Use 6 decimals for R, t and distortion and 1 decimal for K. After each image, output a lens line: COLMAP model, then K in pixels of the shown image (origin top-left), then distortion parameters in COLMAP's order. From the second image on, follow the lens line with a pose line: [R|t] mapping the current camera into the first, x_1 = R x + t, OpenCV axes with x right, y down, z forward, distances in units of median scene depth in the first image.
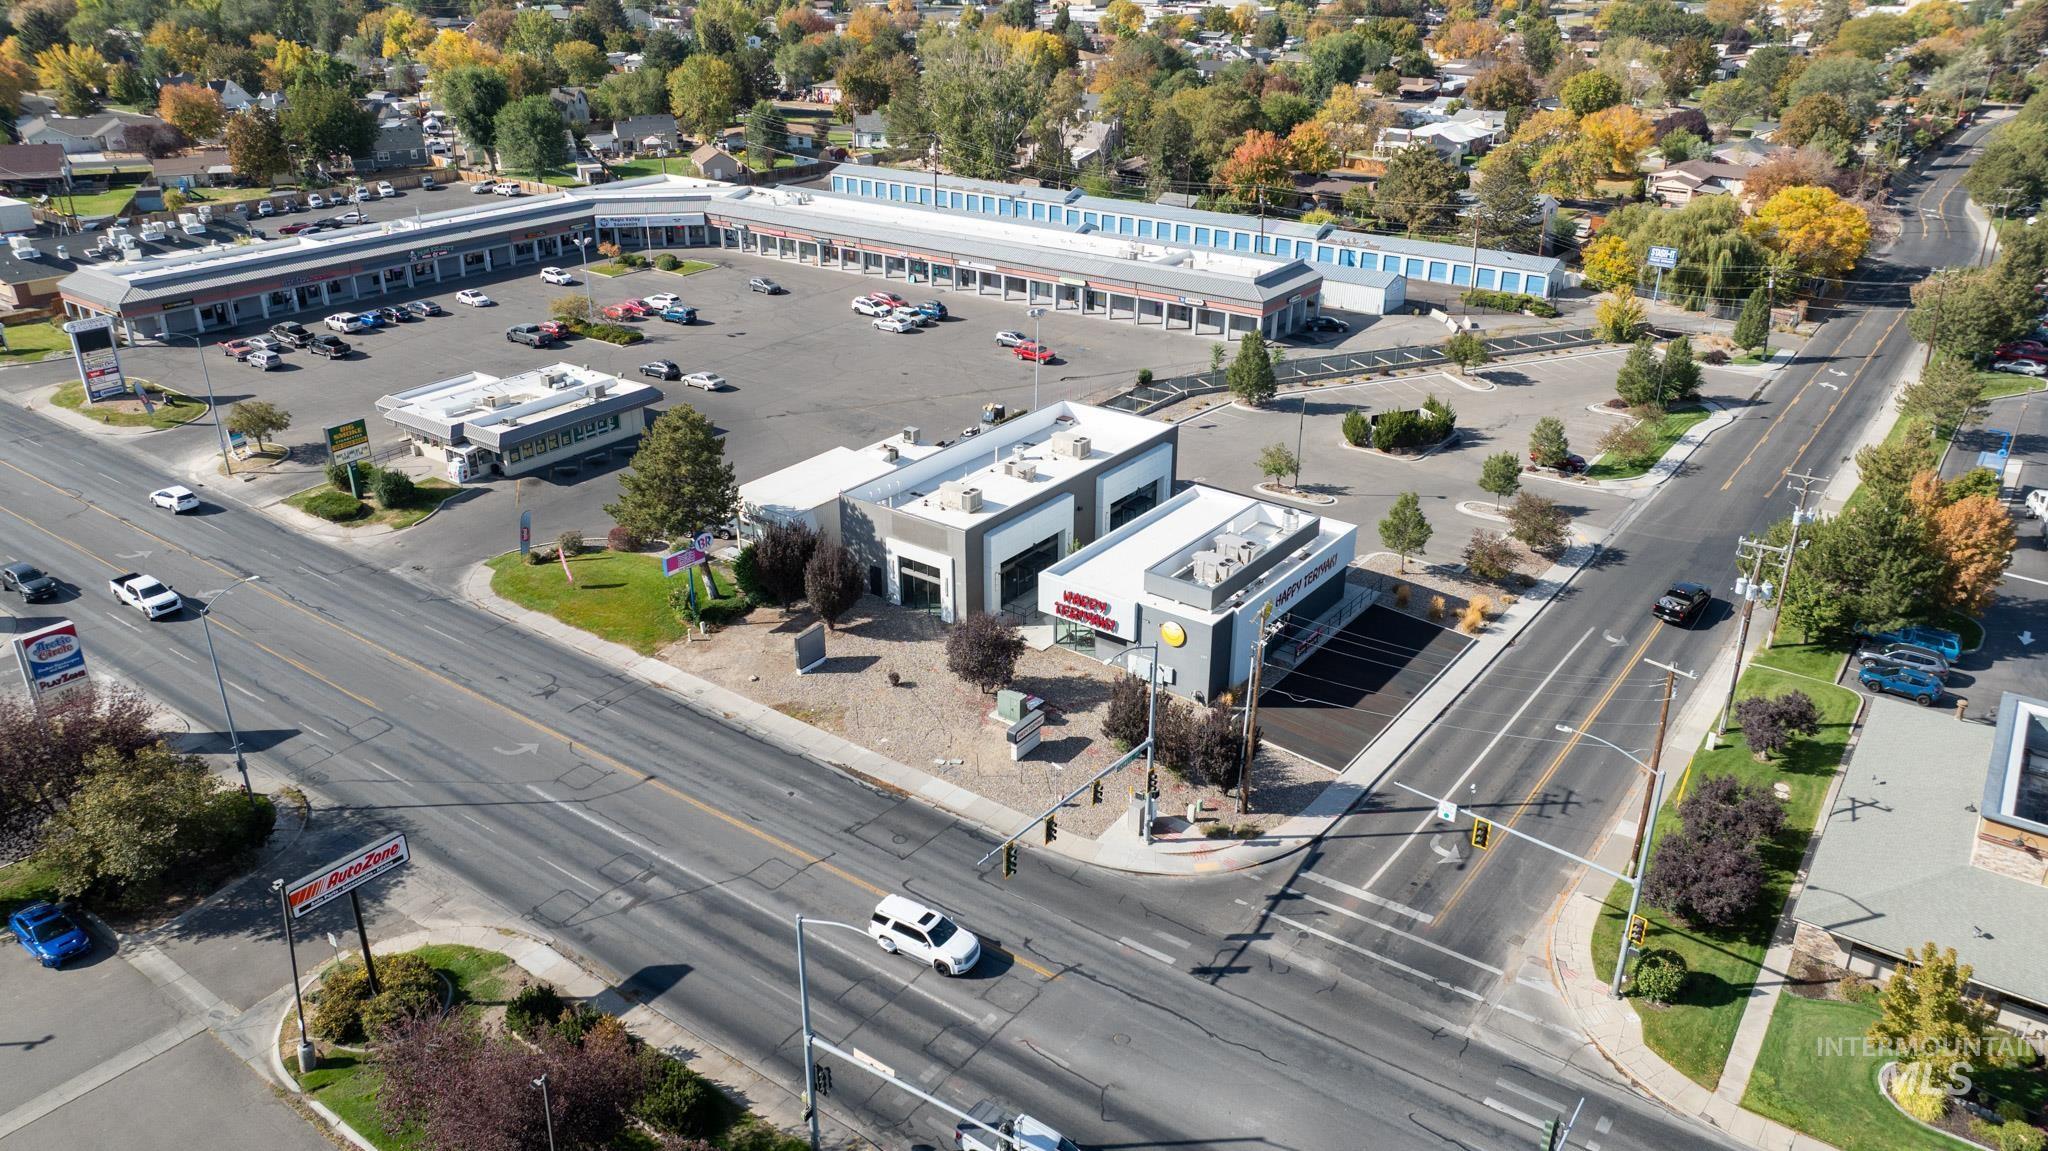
lens RADIAL K [[1448.3, 0, 1039.0], [0, 1448.3, 569.0], [0, 0, 1]] dist [-0.017612, 0.007950]
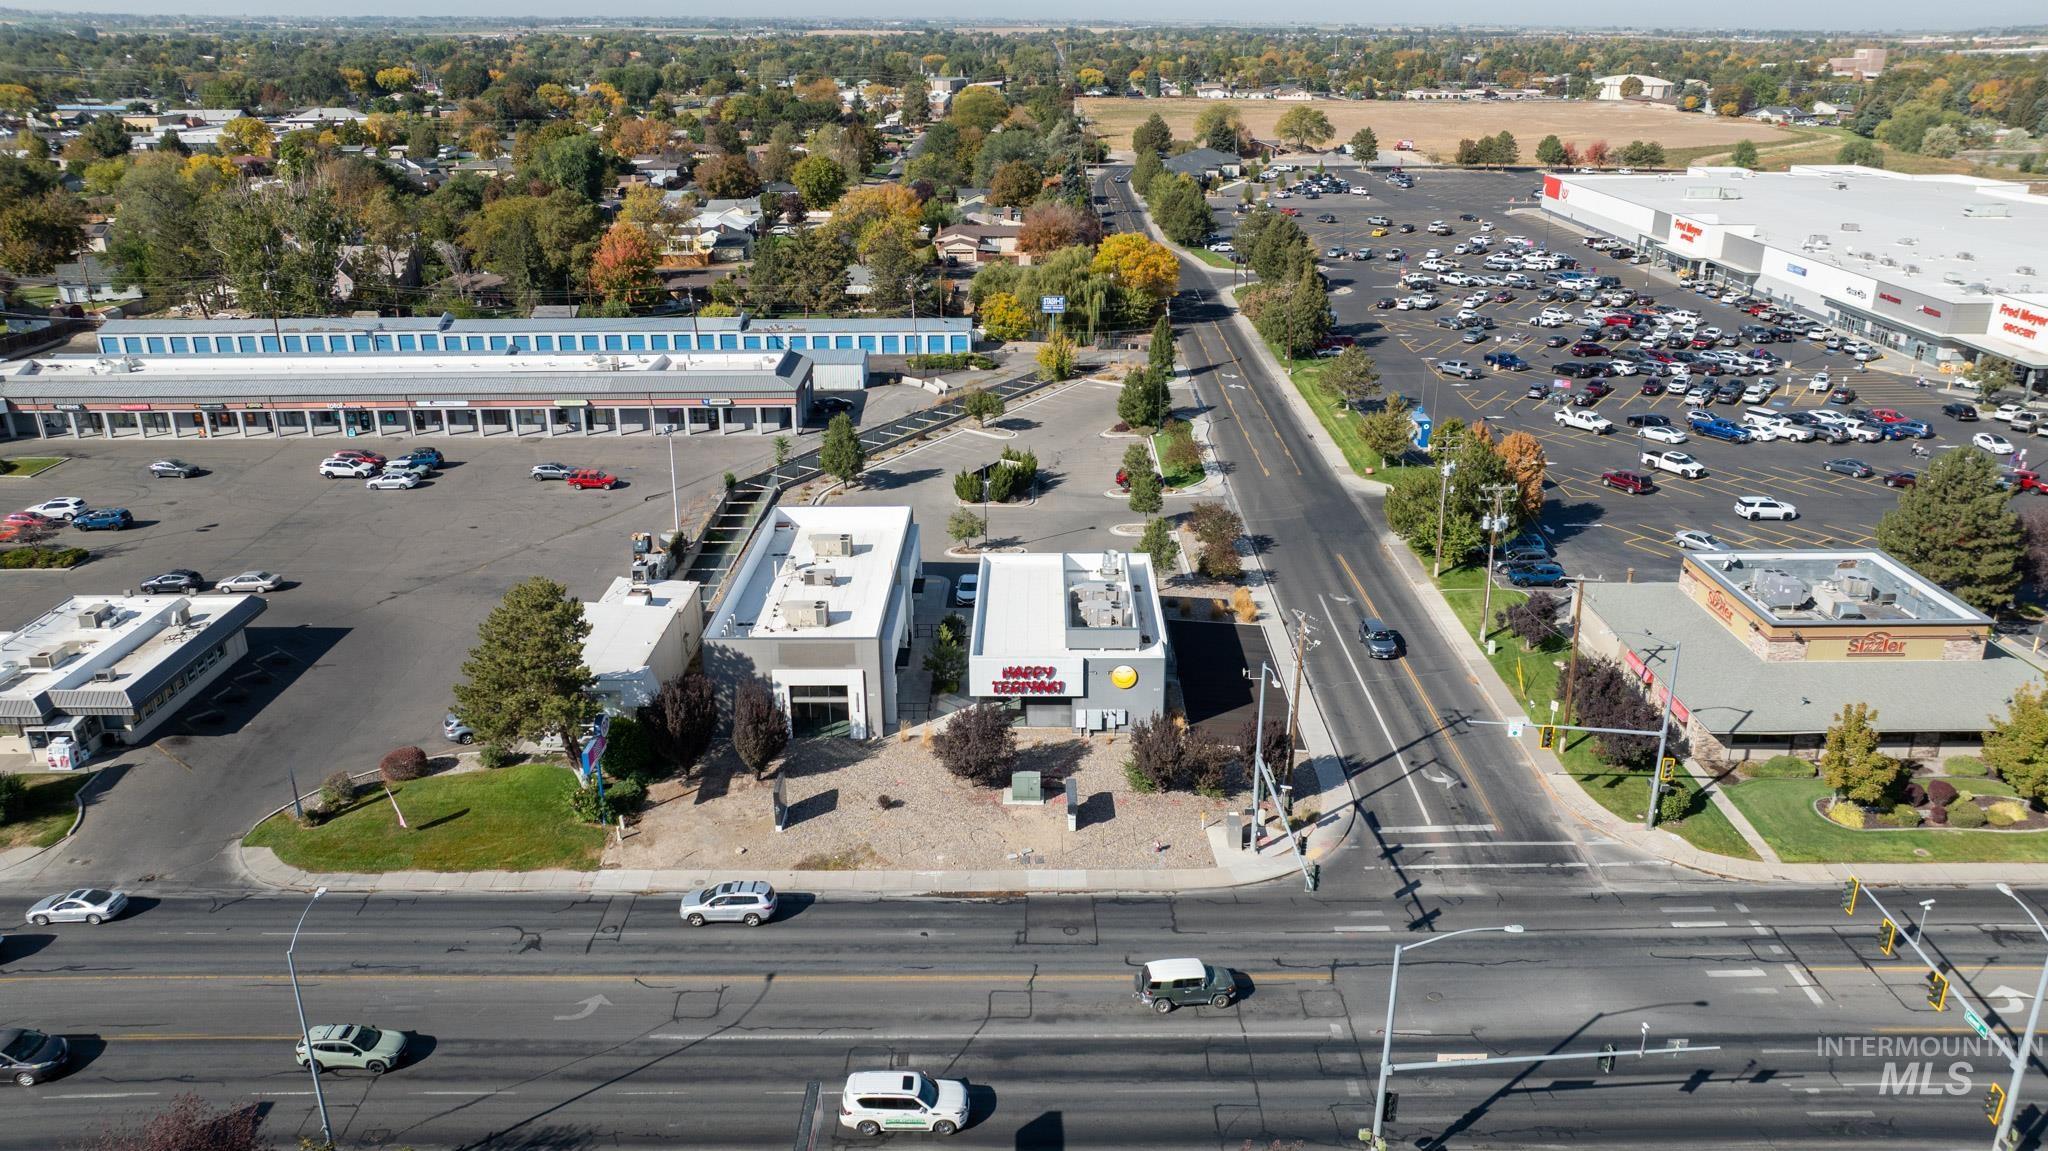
lens RADIAL K [[1448.3, 0, 1031.0], [0, 1448.3, 586.3], [0, 0, 1]] dist [-0.017612, 0.007950]
pose [[0.808647, -0.221820, 0.544872, -0.348149], [0.249118, 0.968165, 0.024427, -0.041485], [-0.532944, 0.115985, 0.838163, 0.090434]]
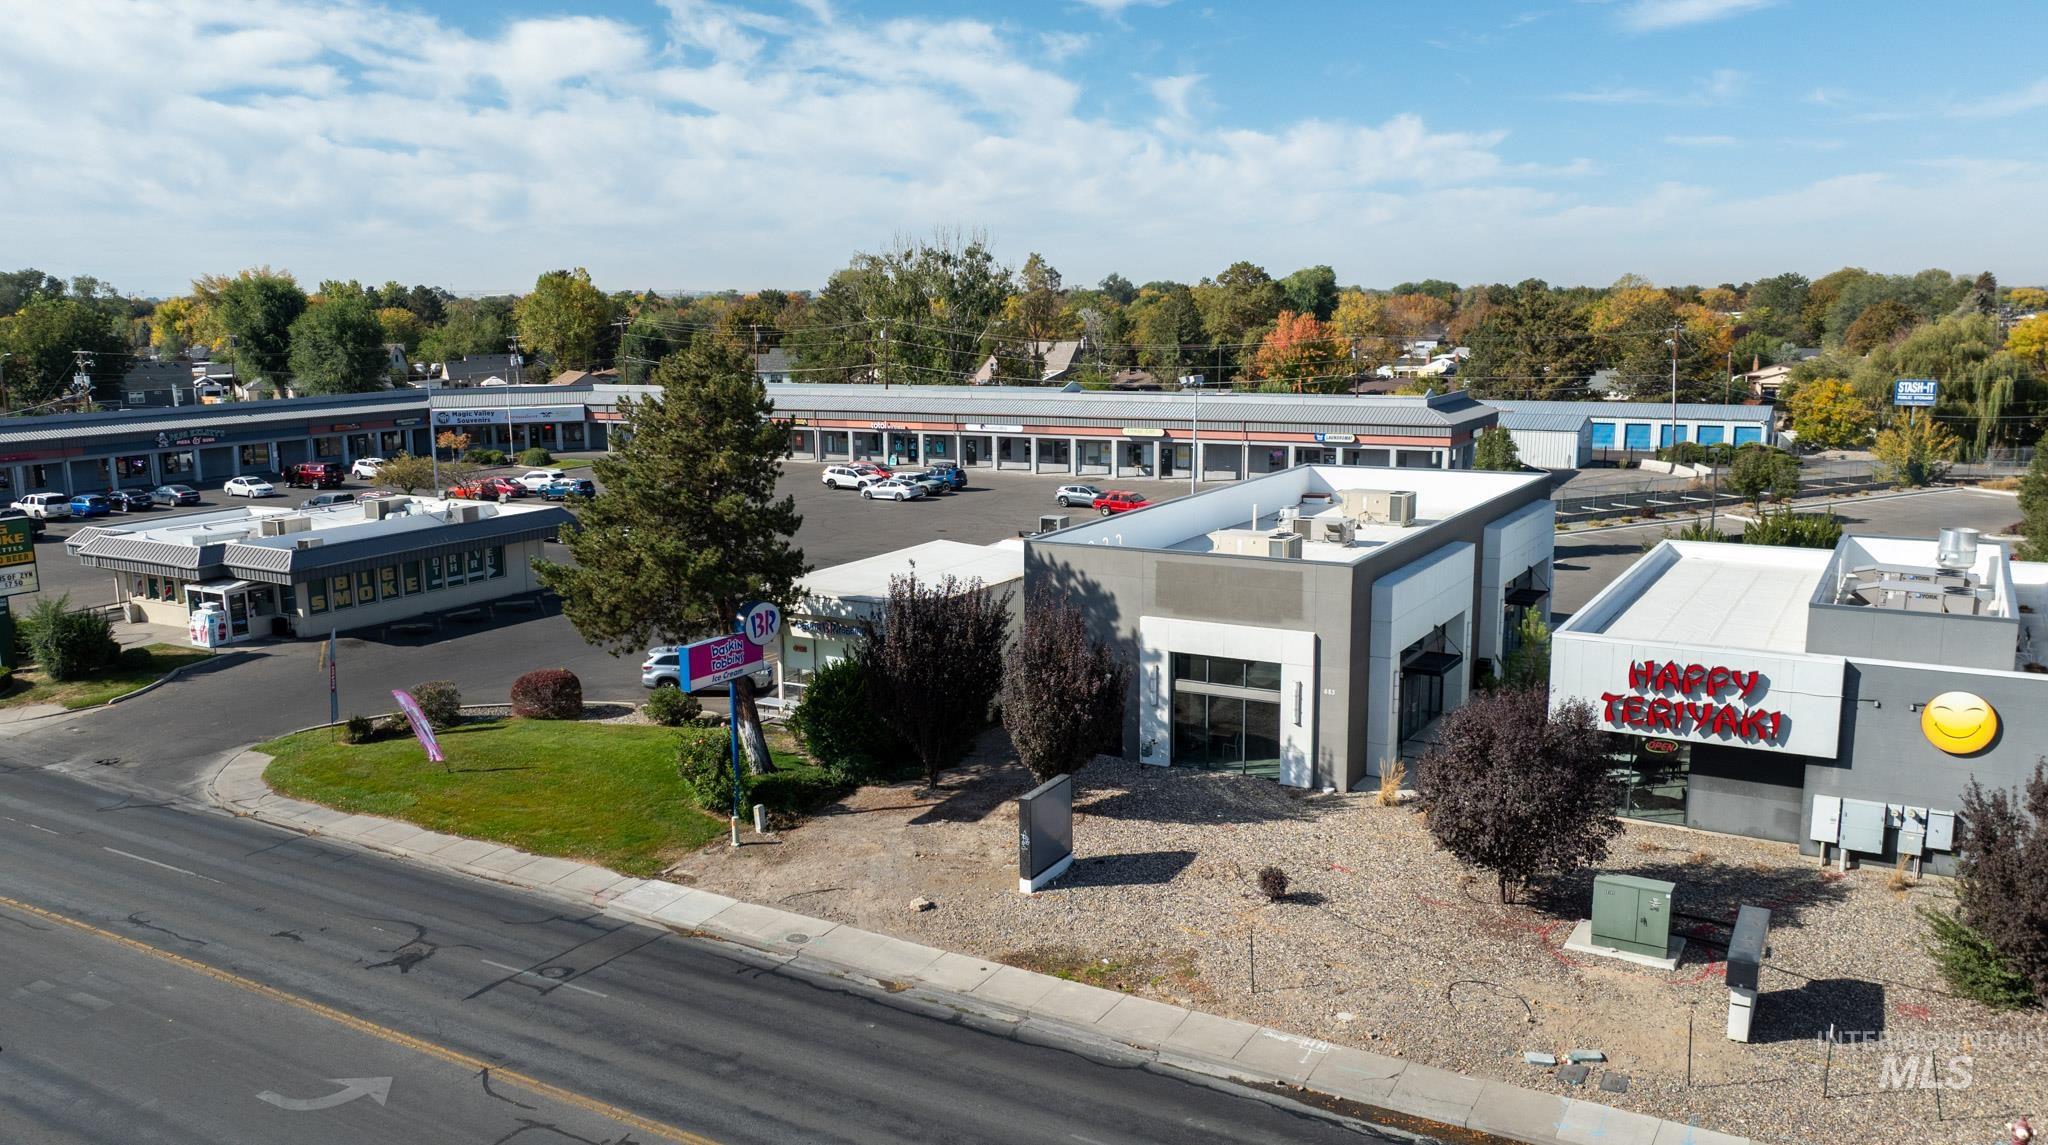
lens RADIAL K [[1560.4, 0, 984.9], [0, 1560.4, 618.6], [0, 0, 1]] dist [-0.009880, -0.011765]
pose [[0.996367, -0.035077, 0.077601, -0.145450], [0.051731, 0.973137, -0.224338, 0.066714], [-0.067648, 0.227537, 0.971417, 0.381471]]
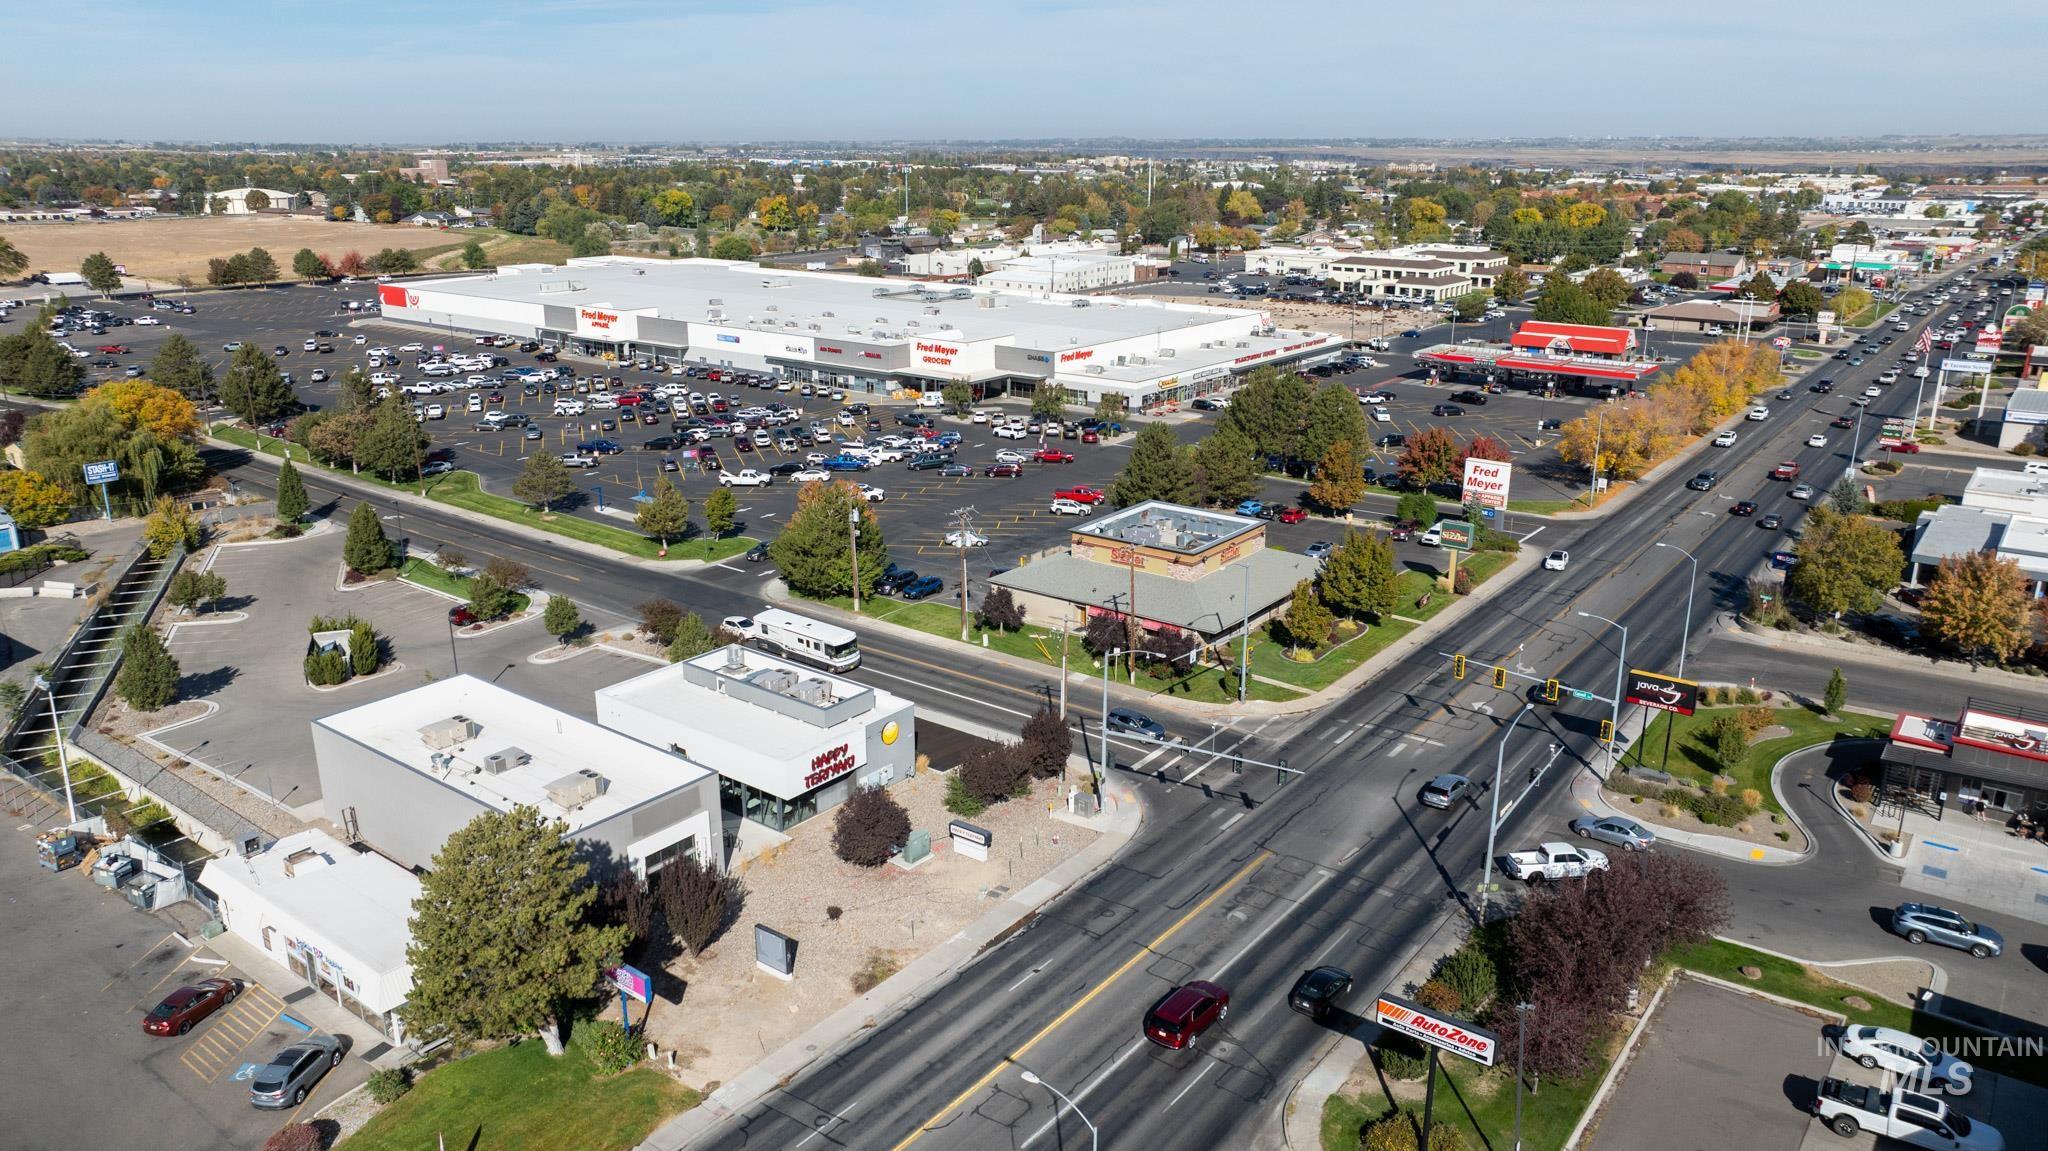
lens RADIAL K [[1448.3, 0, 1022.7], [0, 1448.3, 573.4], [0, 0, 1]] dist [-0.017612, 0.007950]
pose [[0.020906, -0.295697, 0.955053, -0.630560], [0.409102, 0.874157, 0.261695, -0.211337], [-0.912249, 0.385244, 0.139245, 0.460489]]
